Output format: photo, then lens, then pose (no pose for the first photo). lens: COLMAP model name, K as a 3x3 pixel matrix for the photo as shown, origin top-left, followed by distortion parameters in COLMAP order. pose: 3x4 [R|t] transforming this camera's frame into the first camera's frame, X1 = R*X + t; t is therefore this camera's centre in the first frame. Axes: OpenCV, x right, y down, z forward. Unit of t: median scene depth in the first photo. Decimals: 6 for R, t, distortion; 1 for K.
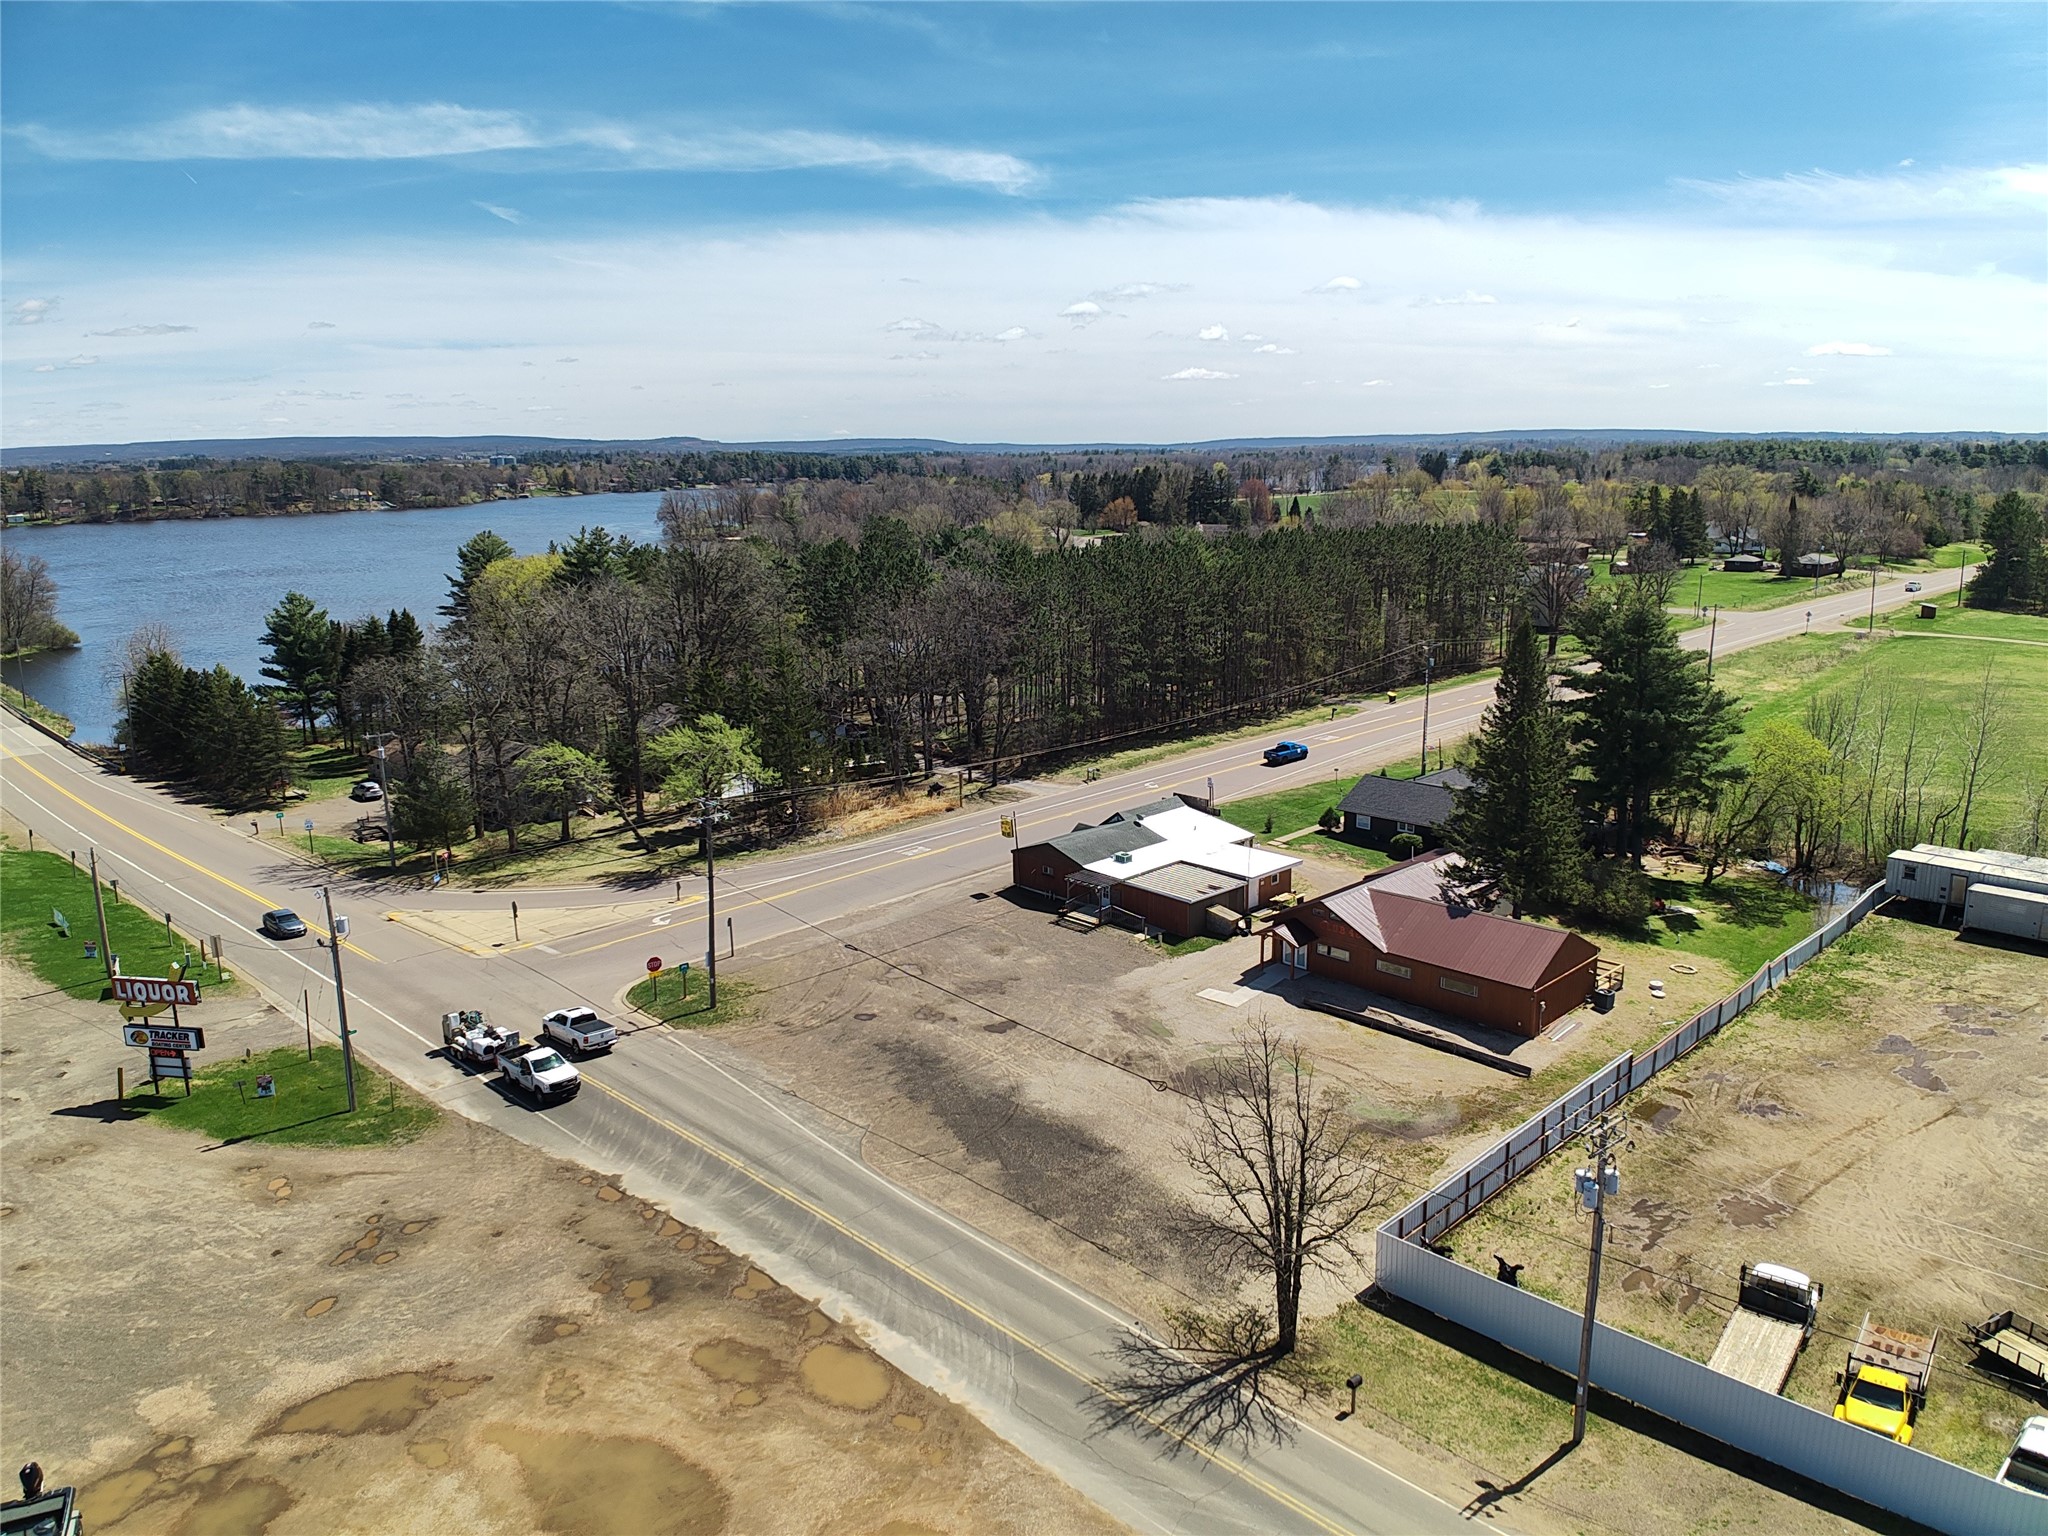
lens RADIAL K [[1461.9, 0, 1024.0], [0, 1461.9, 768.0], [0, 0, 1]] dist [0.119320, -0.216897]
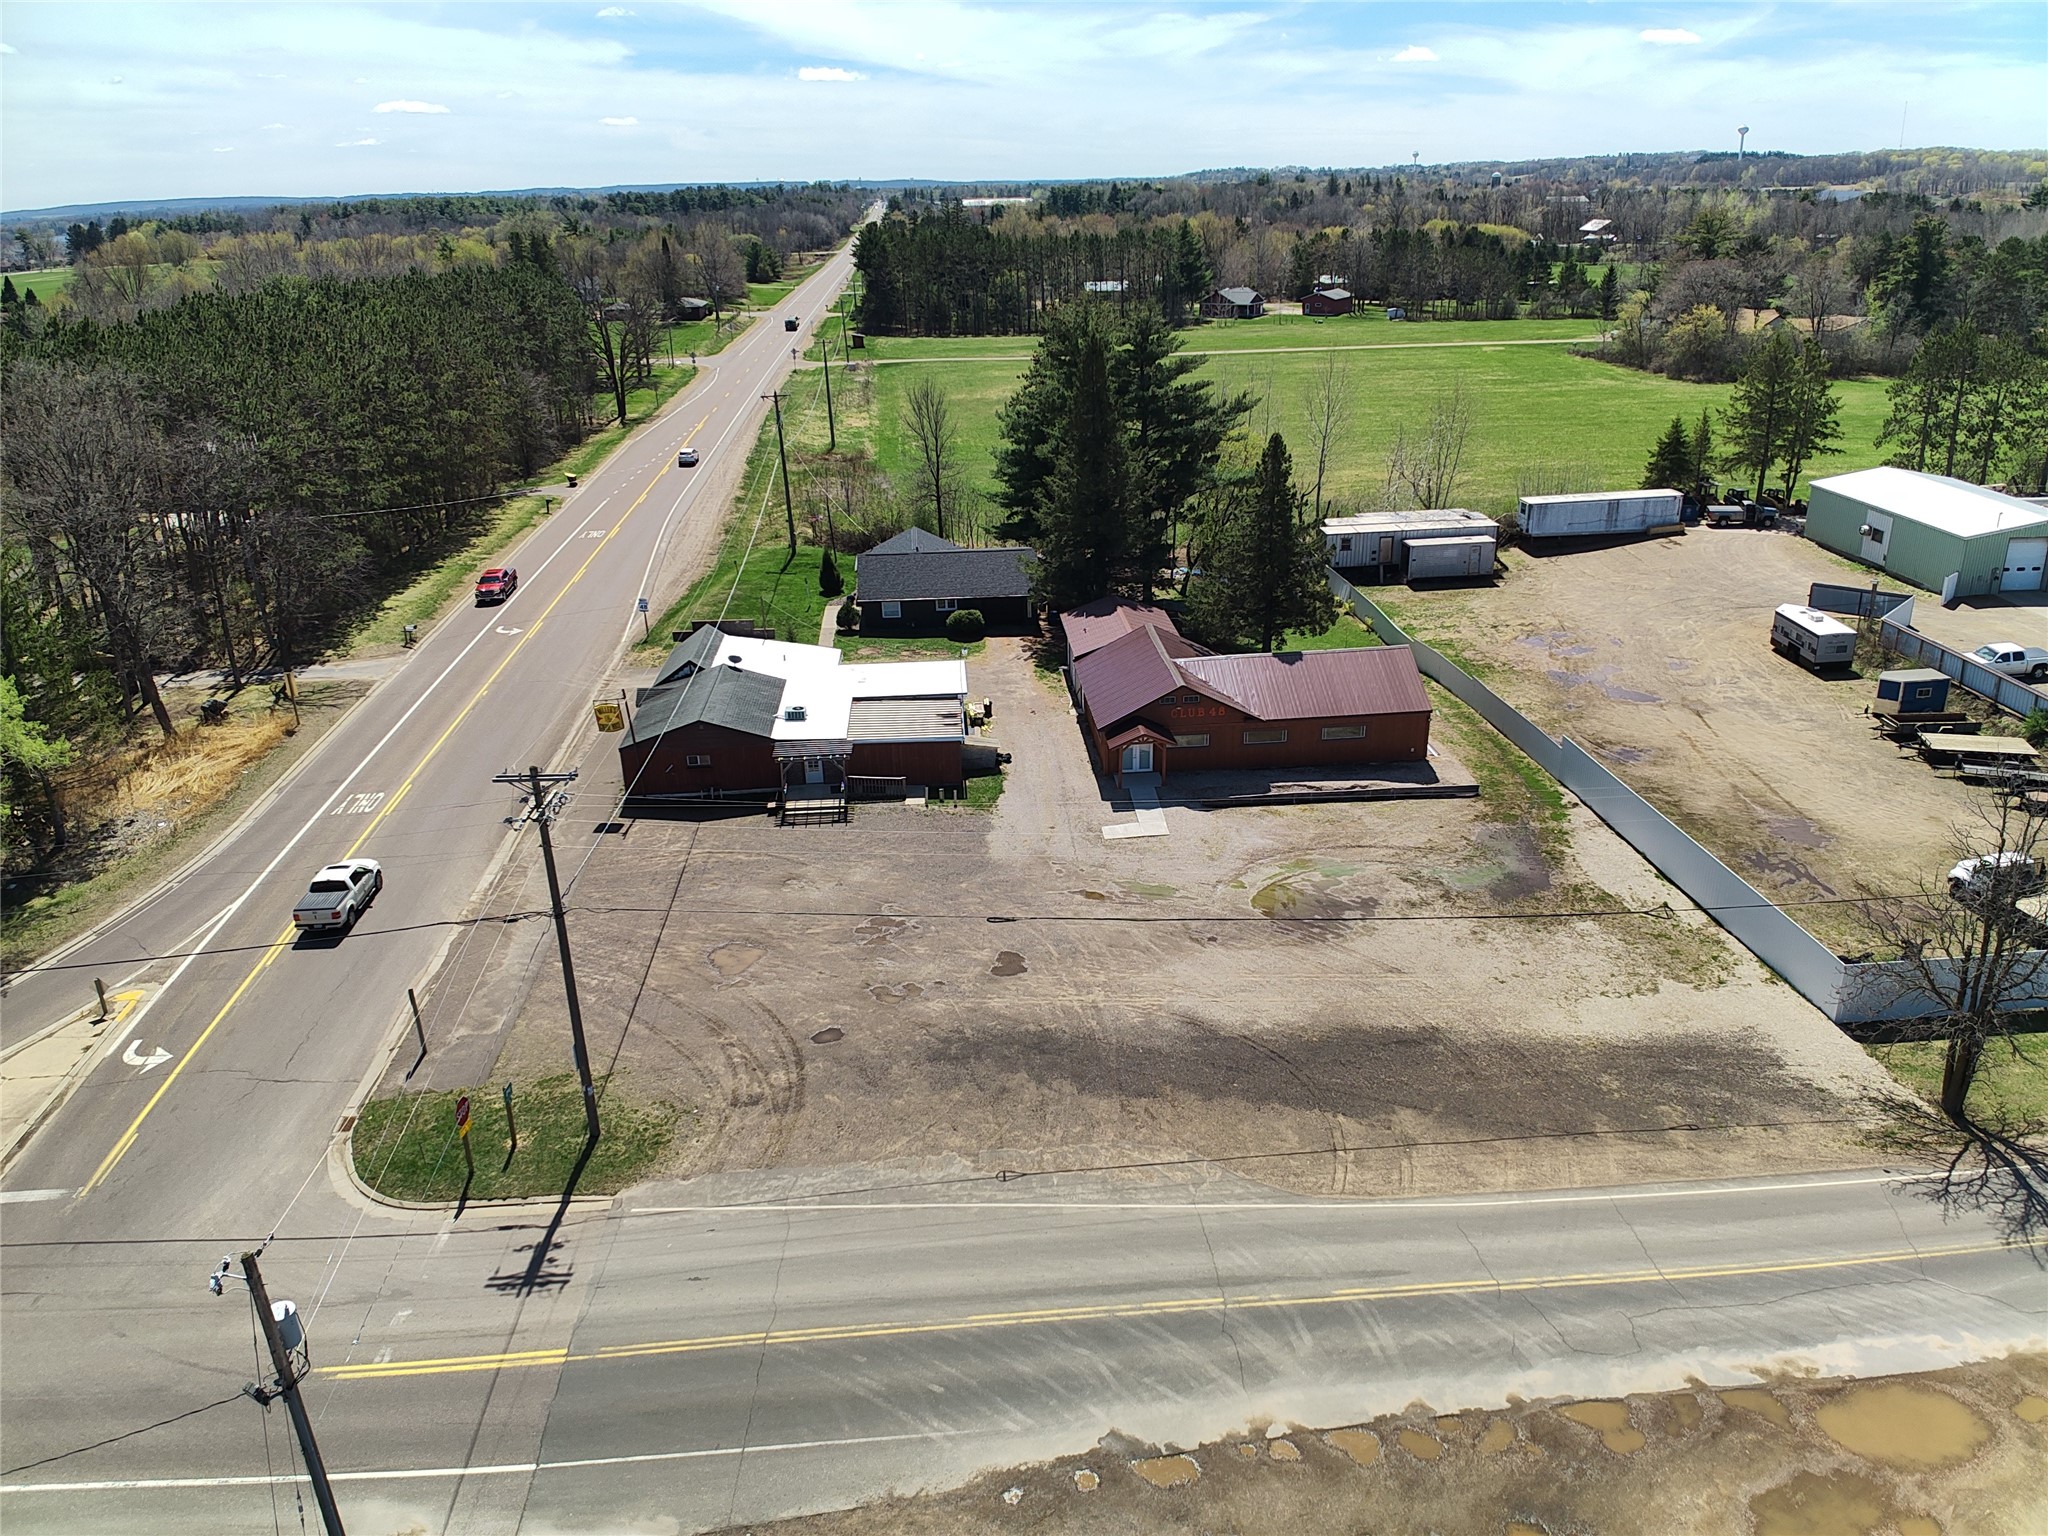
lens RADIAL K [[1461.9, 0, 1024.0], [0, 1461.9, 768.0], [0, 0, 1]] dist [0.119320, -0.216897]
pose [[0.640453, -0.282536, 0.714138, -0.501153], [0.177303, 0.959146, 0.220461, -0.069569], [-0.747251, -0.014576, 0.664382, 0.544845]]
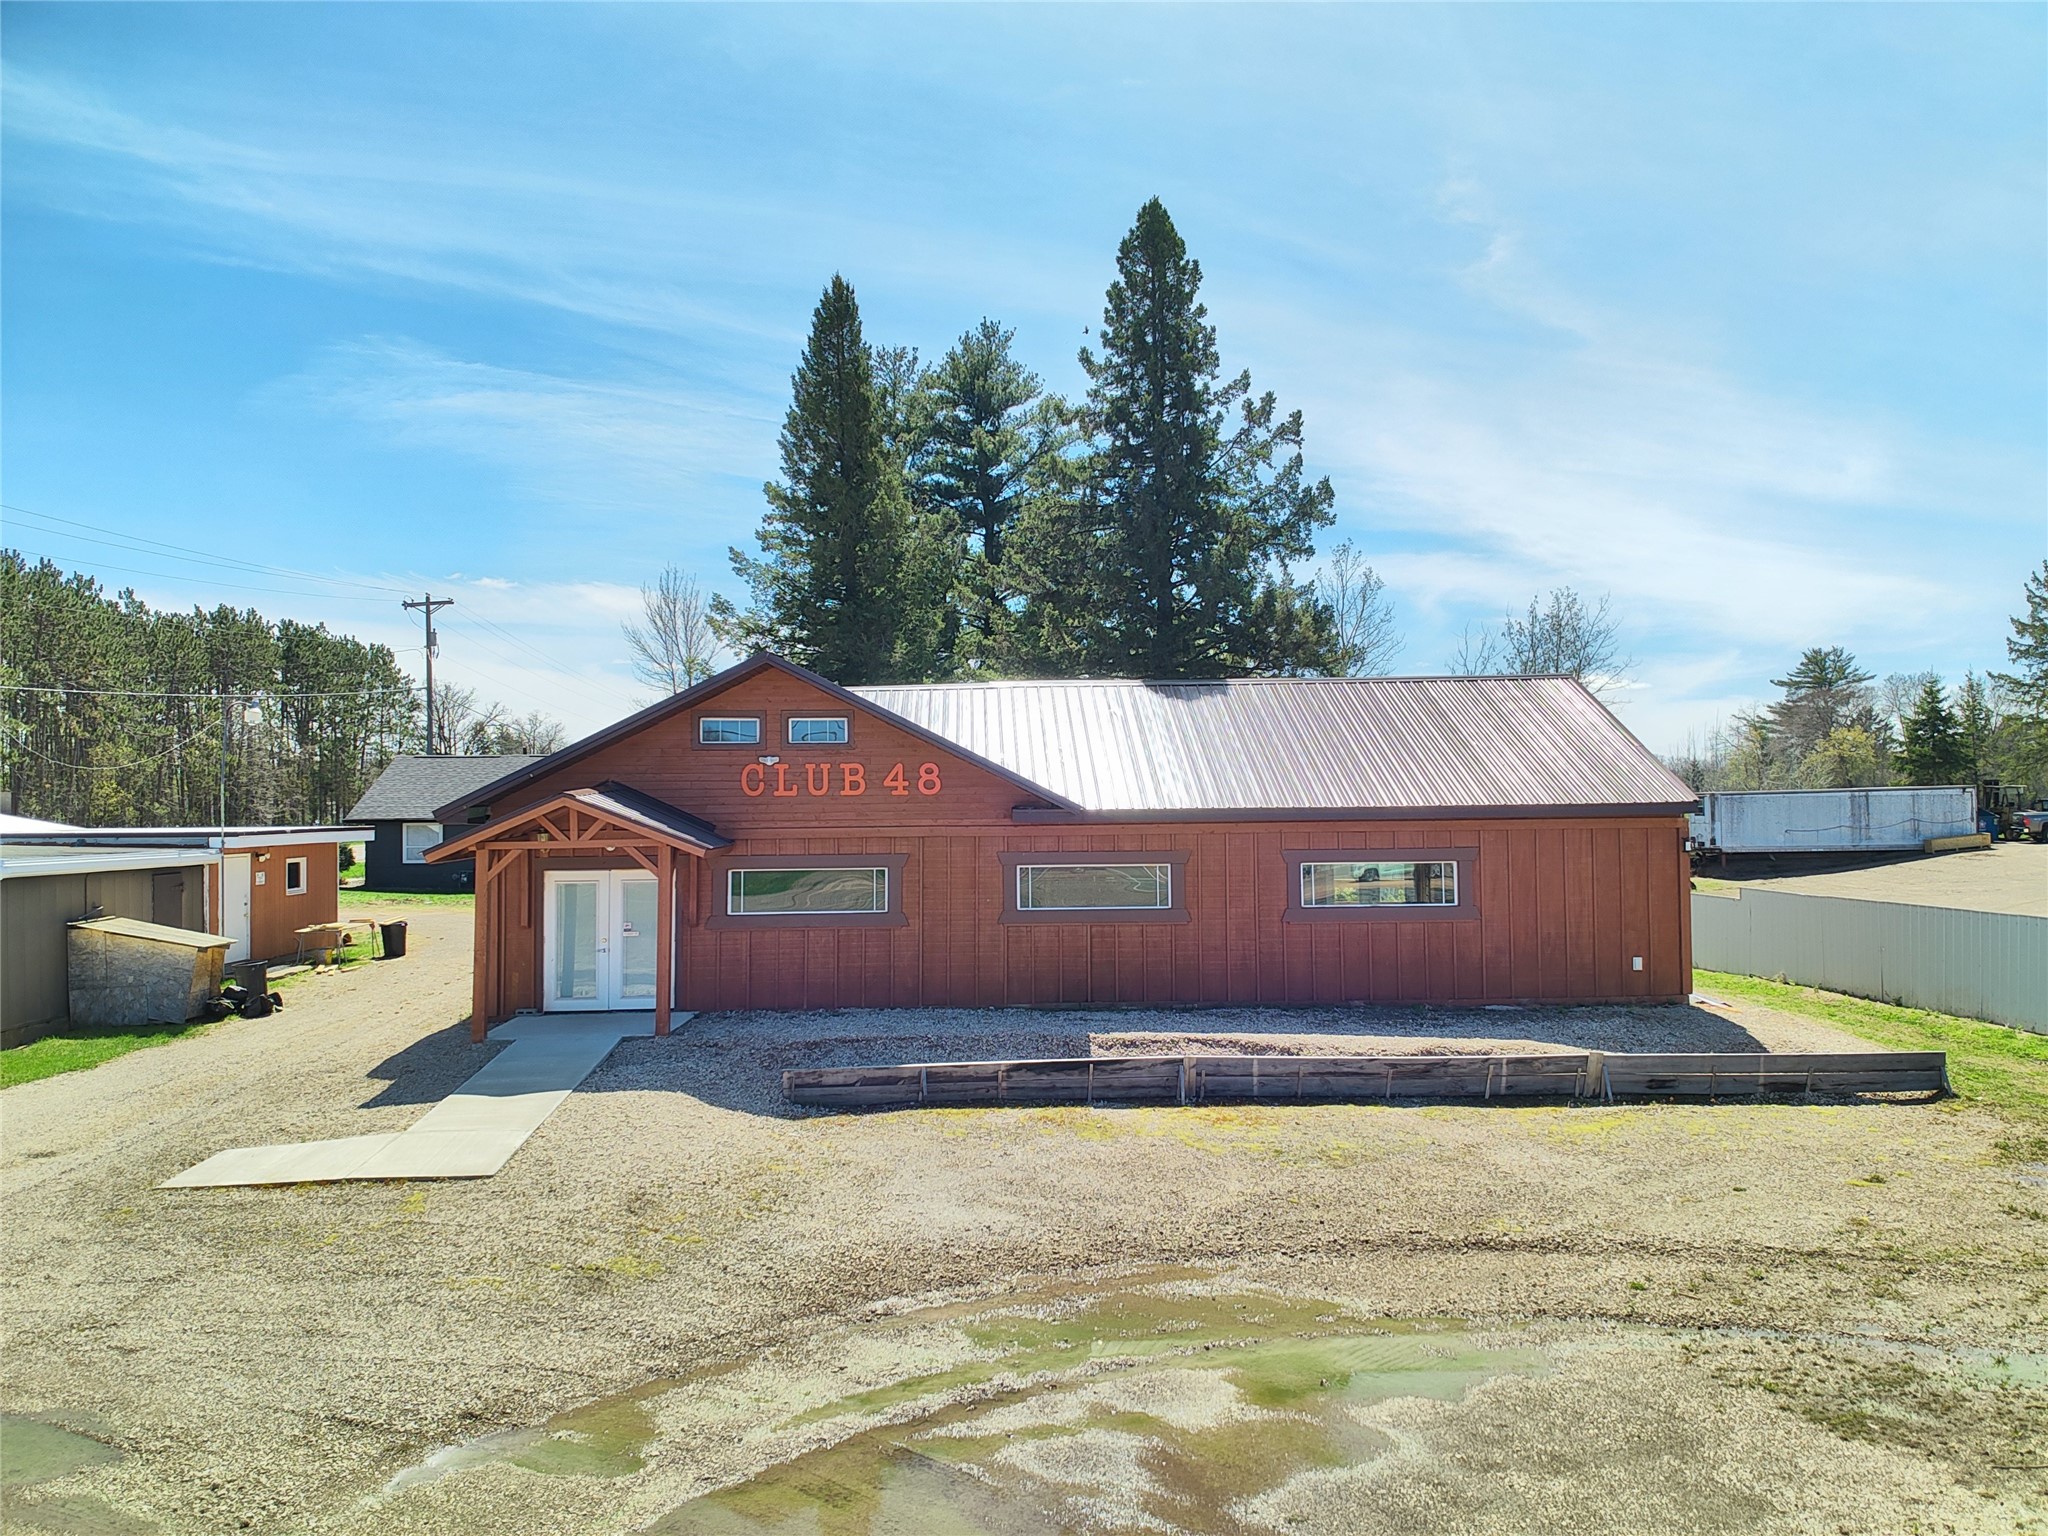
lens RADIAL K [[1461.9, 0, 1024.0], [0, 1461.9, 768.0], [0, 0, 1]] dist [0.119320, -0.216897]
pose [[0.678735, 0.008898, 0.734330, 0.070725], [0.169432, 0.971053, -0.168372, 0.165290], [-0.714571, 0.238699, 0.657580, 0.884907]]
